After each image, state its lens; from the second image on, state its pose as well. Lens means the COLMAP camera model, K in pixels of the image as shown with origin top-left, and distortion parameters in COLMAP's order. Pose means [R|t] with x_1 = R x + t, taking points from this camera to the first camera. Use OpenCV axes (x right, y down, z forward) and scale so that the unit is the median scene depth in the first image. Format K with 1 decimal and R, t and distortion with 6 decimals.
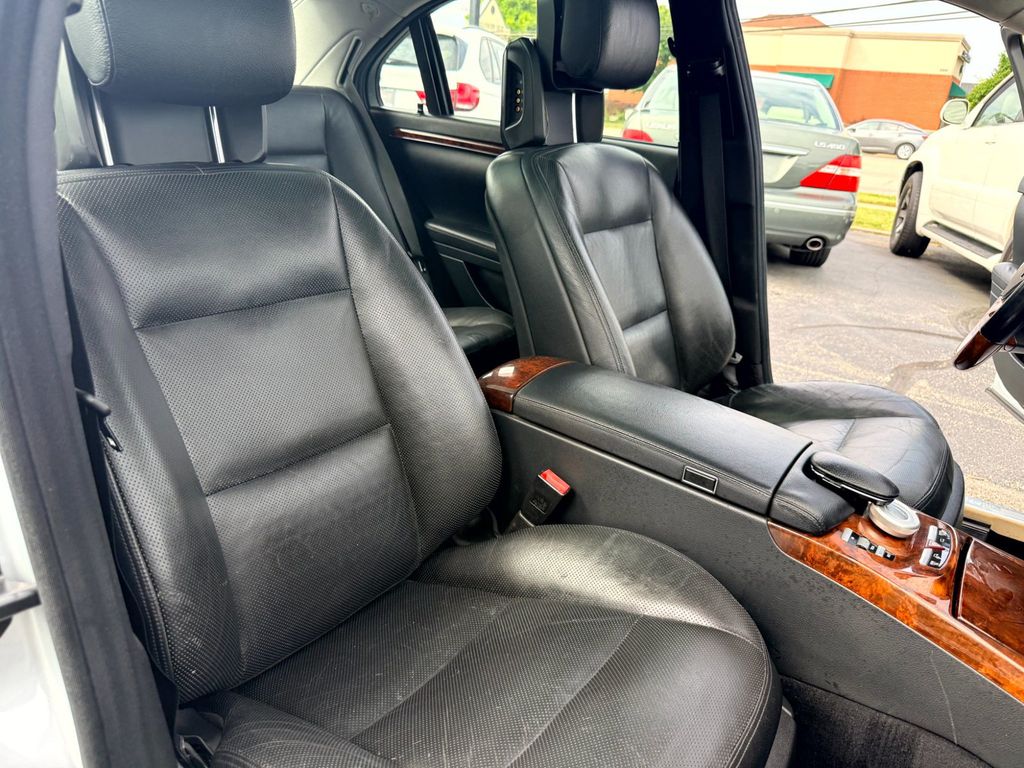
lens RADIAL K [[727.9, 0, 510.8], [0, 727.9, 389.1], [0, 0, 1]] dist [0.042992, -0.055761]
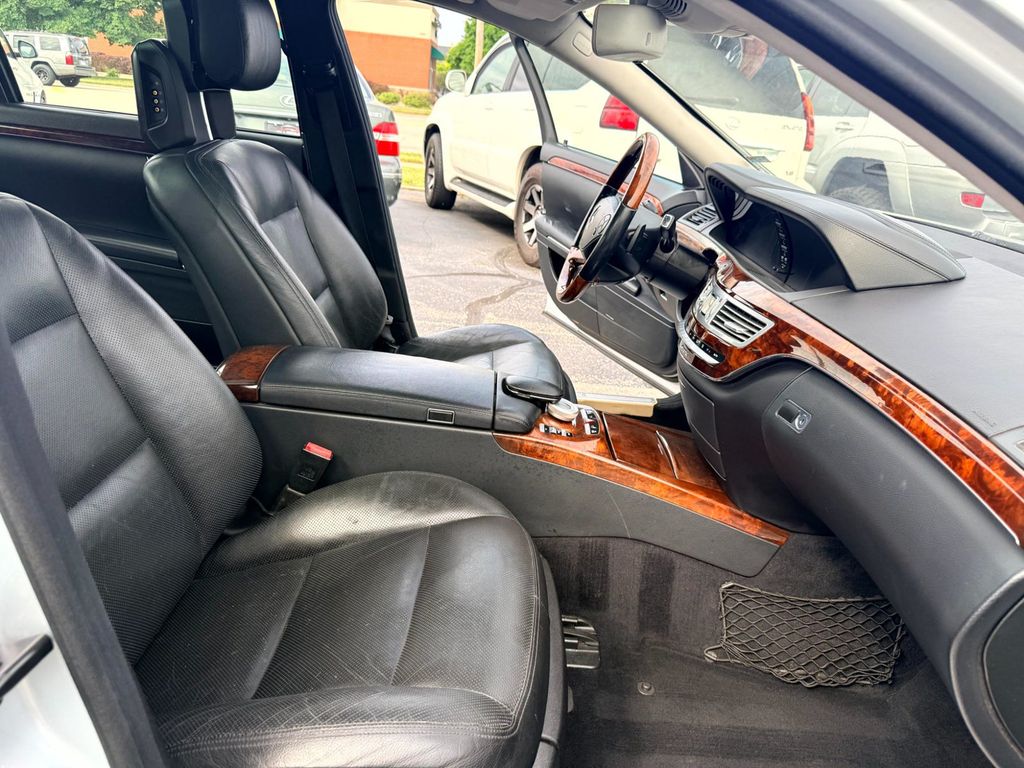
lens RADIAL K [[760.9, 0, 510.4], [0, 760.9, 388.0], [0, 0, 1]] dist [0.137754, -0.271087]
pose [[0.803999, -0.213654, 0.554922, -0.258840], [0.187306, 0.976709, 0.104671, -0.029295], [-0.564361, 0.019785, 0.825291, -0.128161]]
